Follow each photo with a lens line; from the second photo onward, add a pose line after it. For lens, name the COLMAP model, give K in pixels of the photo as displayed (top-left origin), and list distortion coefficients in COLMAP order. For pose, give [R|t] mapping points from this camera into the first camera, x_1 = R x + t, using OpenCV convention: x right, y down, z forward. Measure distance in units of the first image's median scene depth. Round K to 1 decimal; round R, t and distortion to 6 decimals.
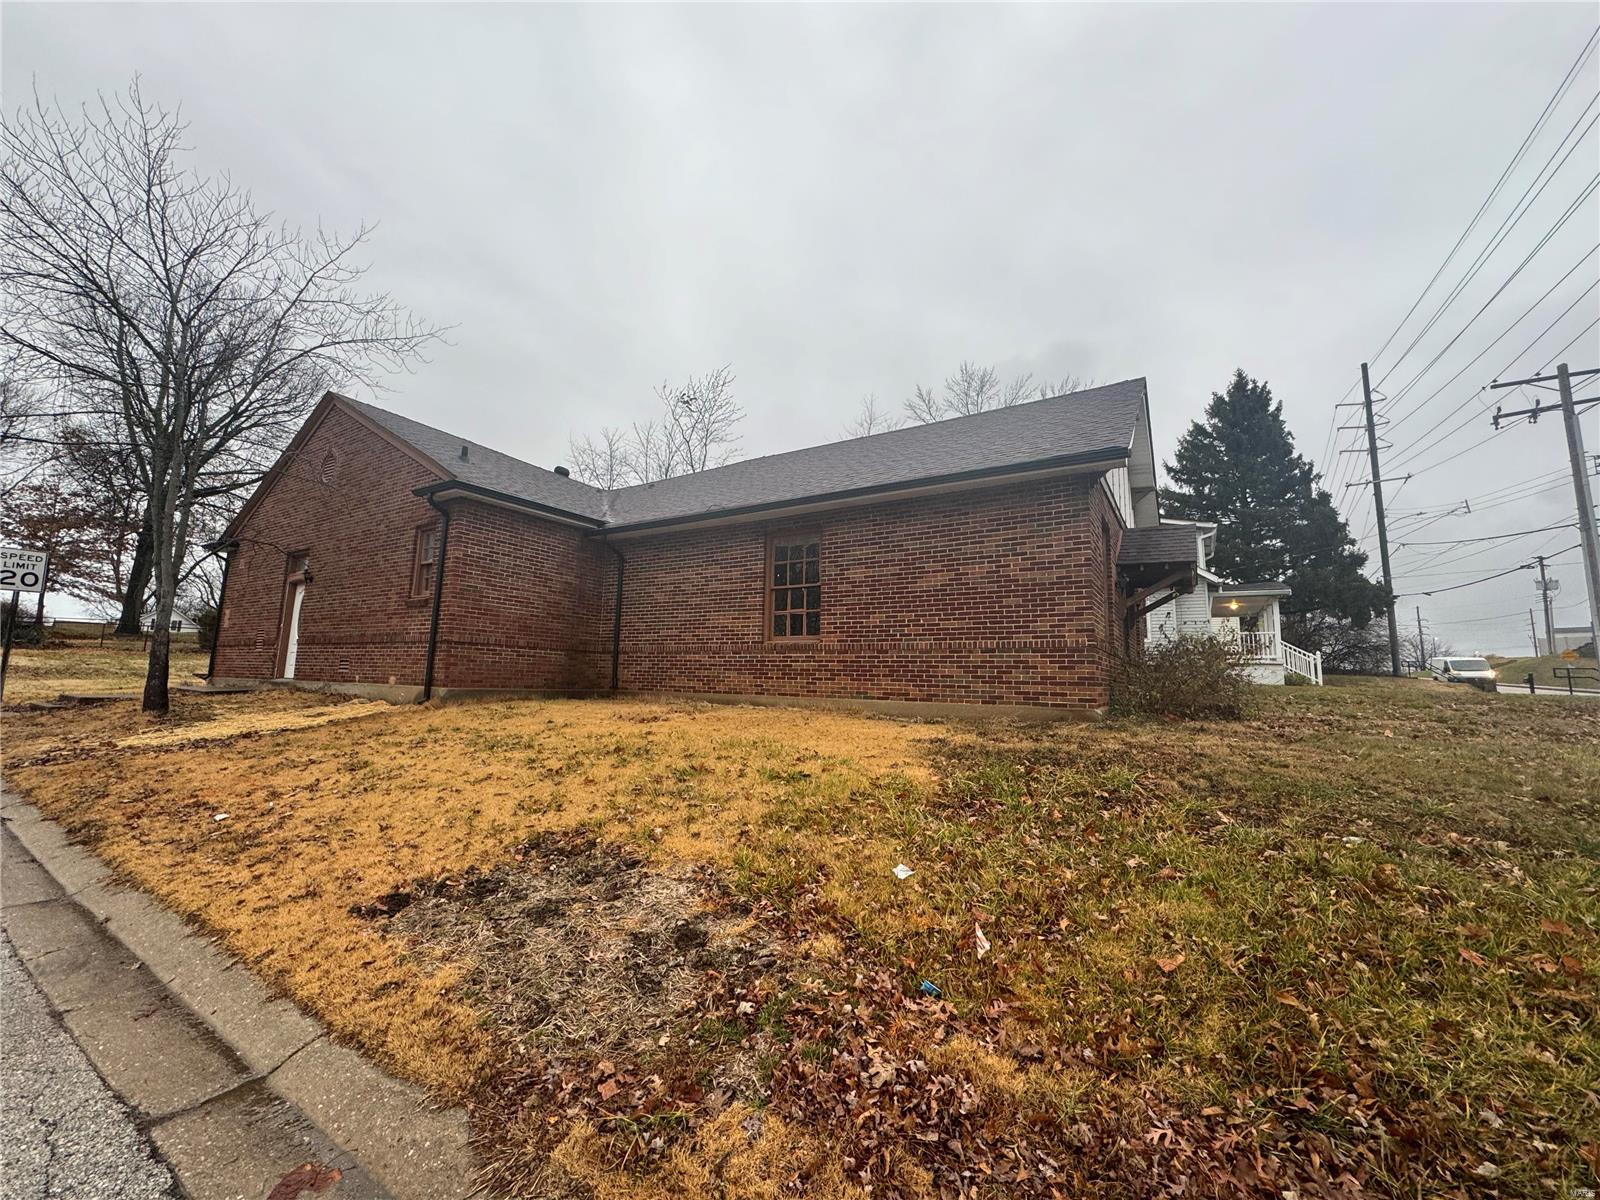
lens RADIAL K [[643.5, 0, 811.3], [0, 643.5, 600.2], [0, 0, 1]] dist [0.001055, -0.000122]
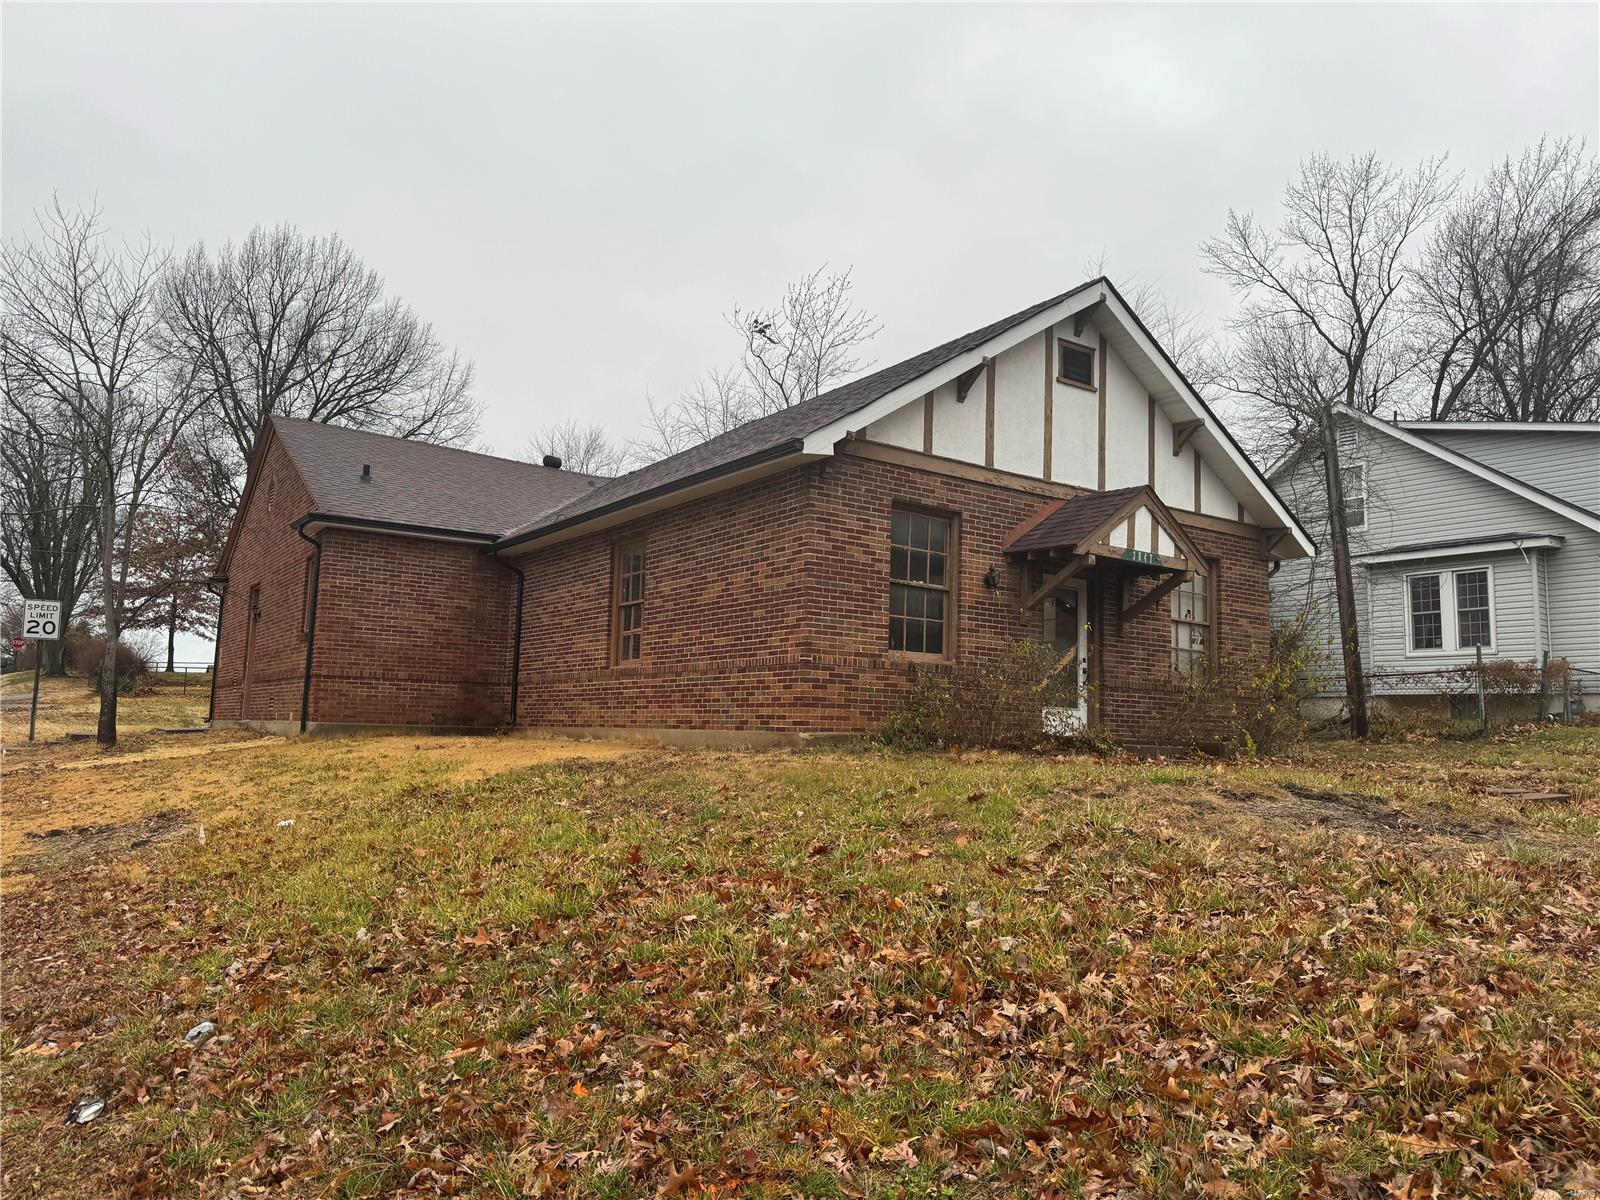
lens RADIAL K [[1115.9, 0, 806.8], [0, 1115.9, 617.5], [0, 0, 1]] dist [0.128453, -0.177620]
pose [[0.922470, -0.042724, -0.383698, 0.744403], [0.048562, 0.998805, 0.005536, 0.001627], [0.383003, -0.023740, 0.923442, -0.298687]]
